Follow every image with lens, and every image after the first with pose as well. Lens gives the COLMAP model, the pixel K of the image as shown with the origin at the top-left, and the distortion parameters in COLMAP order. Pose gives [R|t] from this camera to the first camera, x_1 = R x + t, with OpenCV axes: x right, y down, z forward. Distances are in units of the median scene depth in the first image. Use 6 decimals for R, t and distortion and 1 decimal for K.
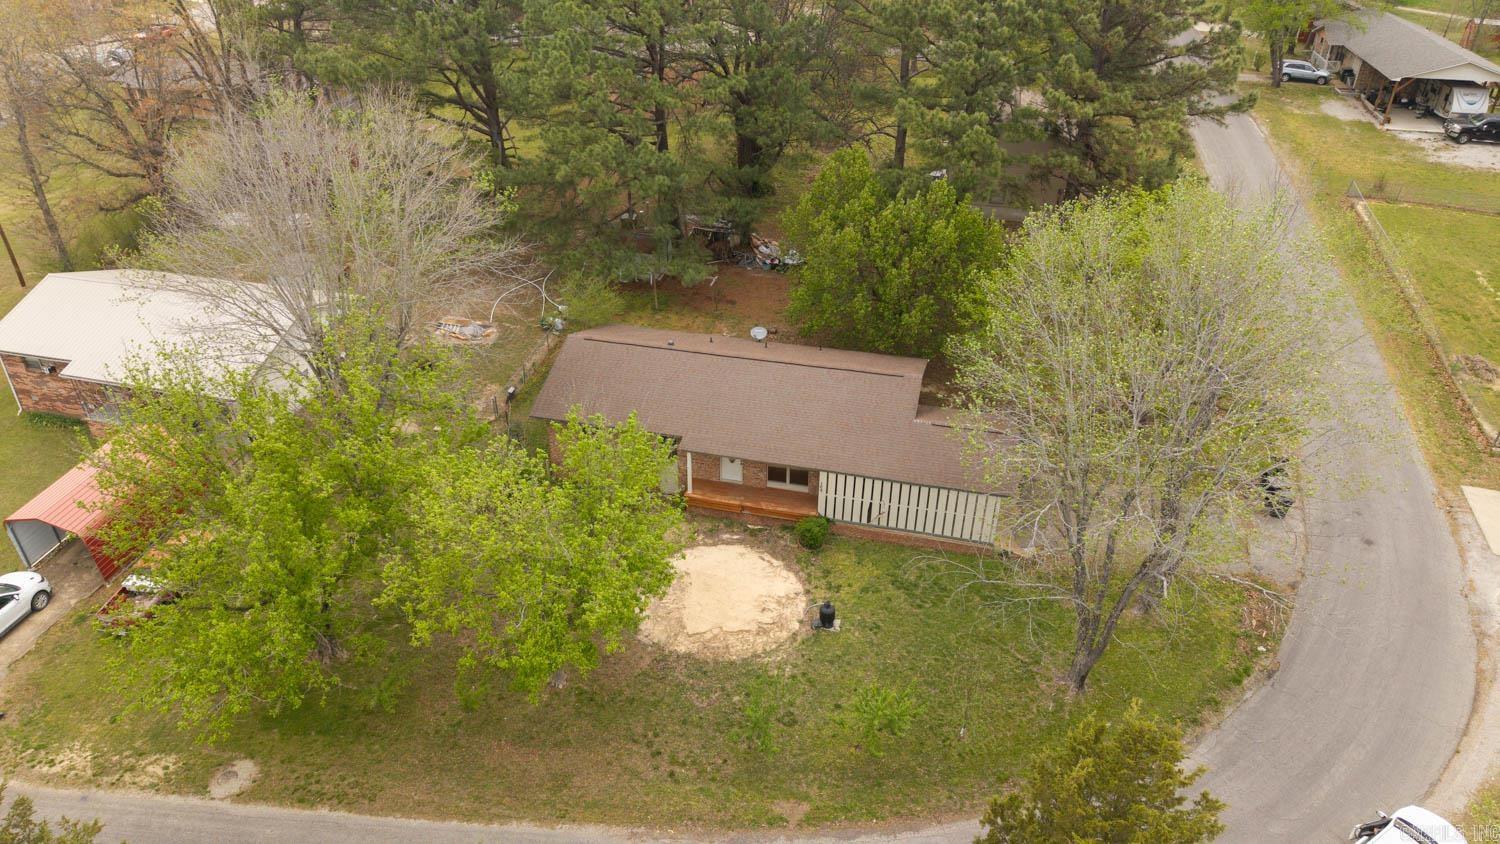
lens RADIAL K [[1018.3, 0, 750.0], [0, 1018.3, 422.0], [0, 0, 1]] dist [-0.005764, -0.002275]
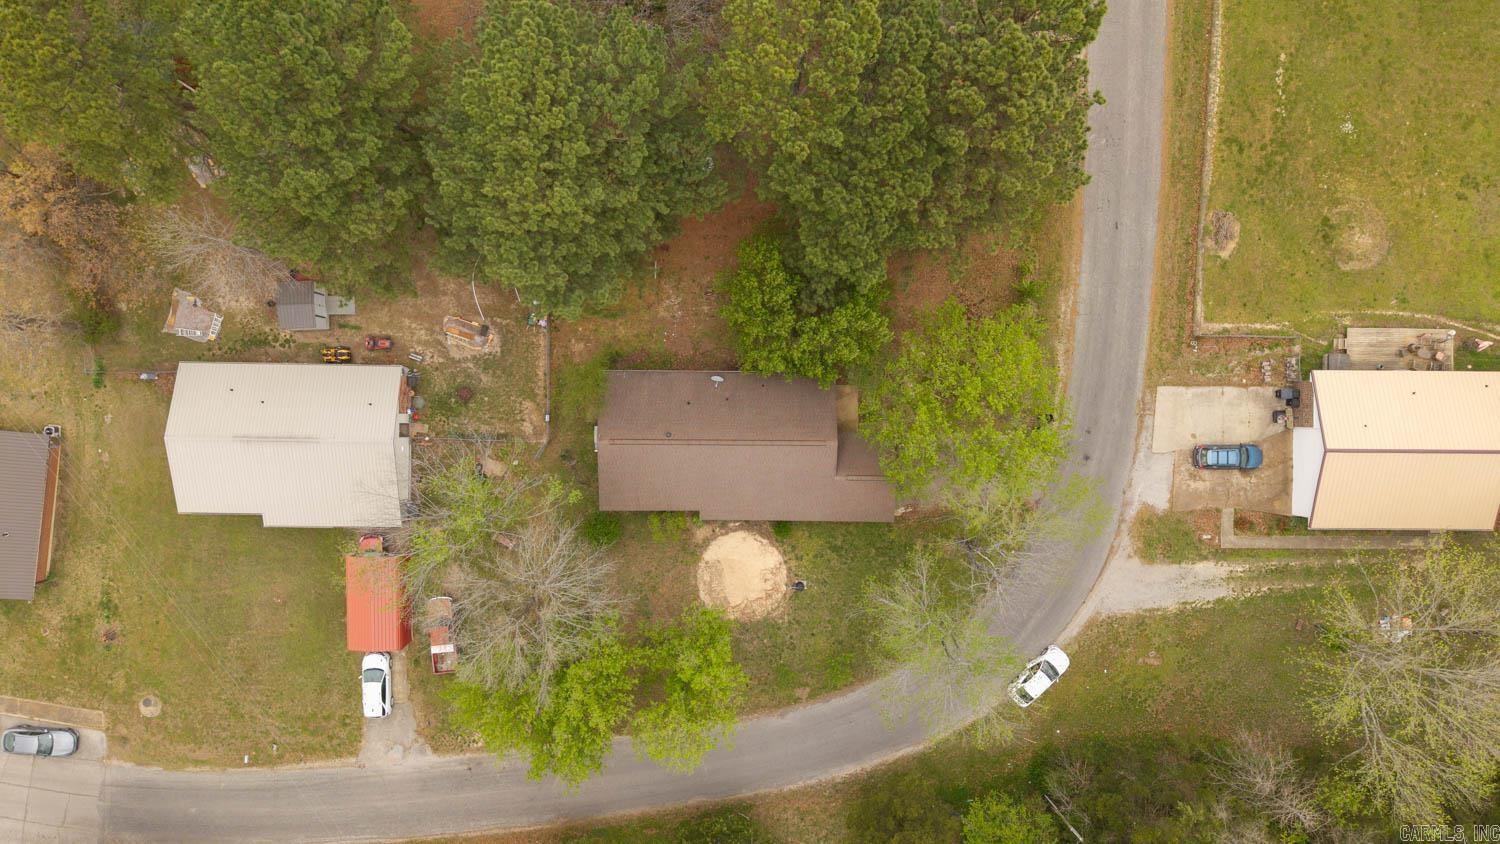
lens RADIAL K [[1018.3, 0, 750.0], [0, 1018.3, 422.0], [0, 0, 1]] dist [-0.005764, -0.002275]
pose [[0.974464, -0.223698, 0.019491, 0.013222], [0.092371, 0.478468, 0.873233, -1.551595], [-0.204666, -0.849133, 0.486913, 0.311568]]
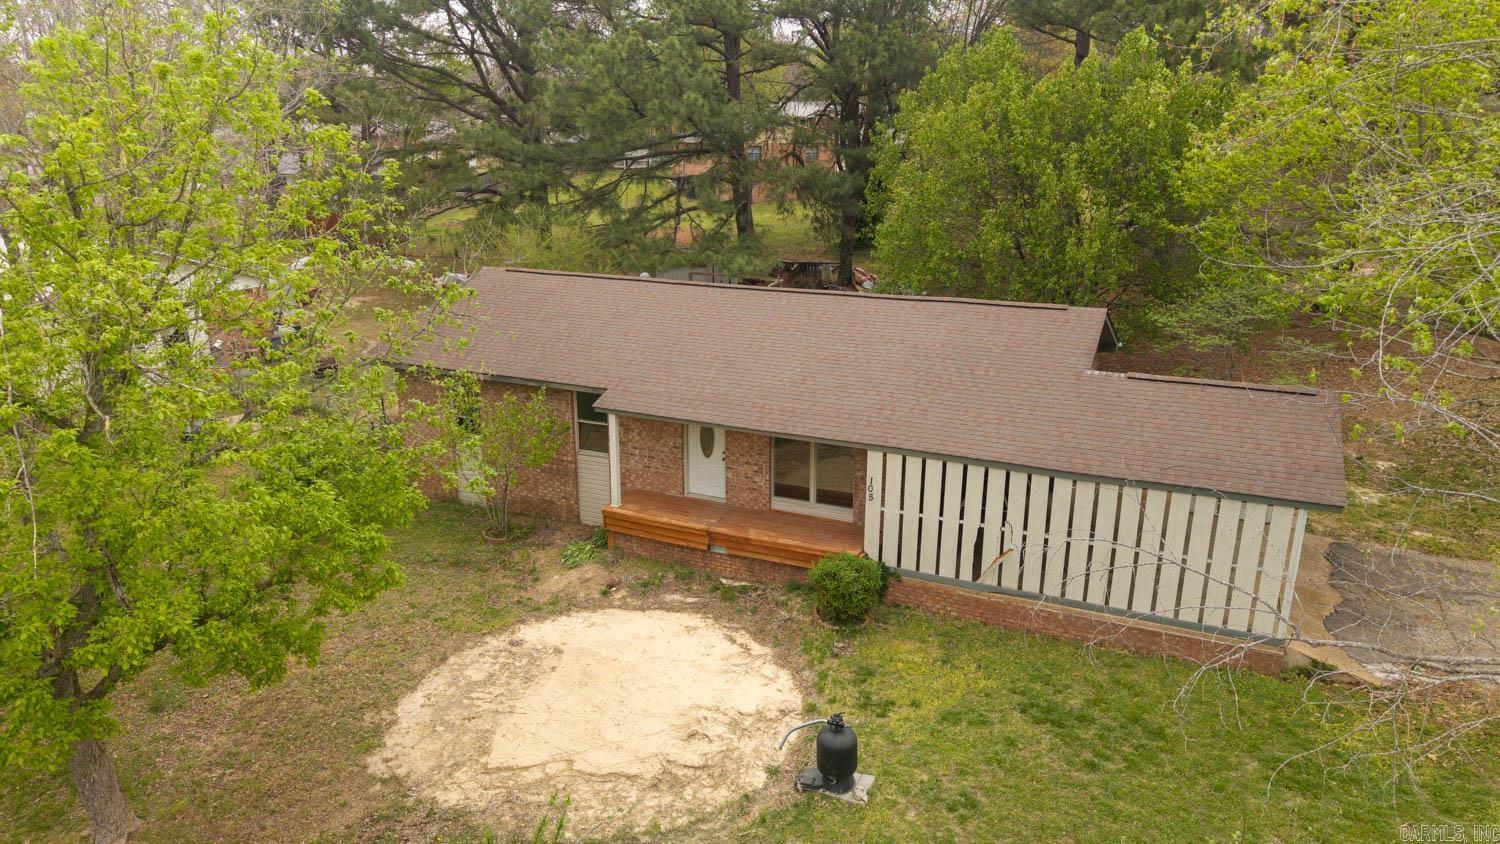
lens RADIAL K [[1018.3, 0, 750.0], [0, 1018.3, 422.0], [0, 0, 1]] dist [-0.005764, -0.002275]
pose [[0.981951, 0.047656, -0.183035, 0.099701], [-0.092666, 0.964849, -0.245926, 0.153624], [0.164881, 0.258449, 0.951850, 0.555548]]
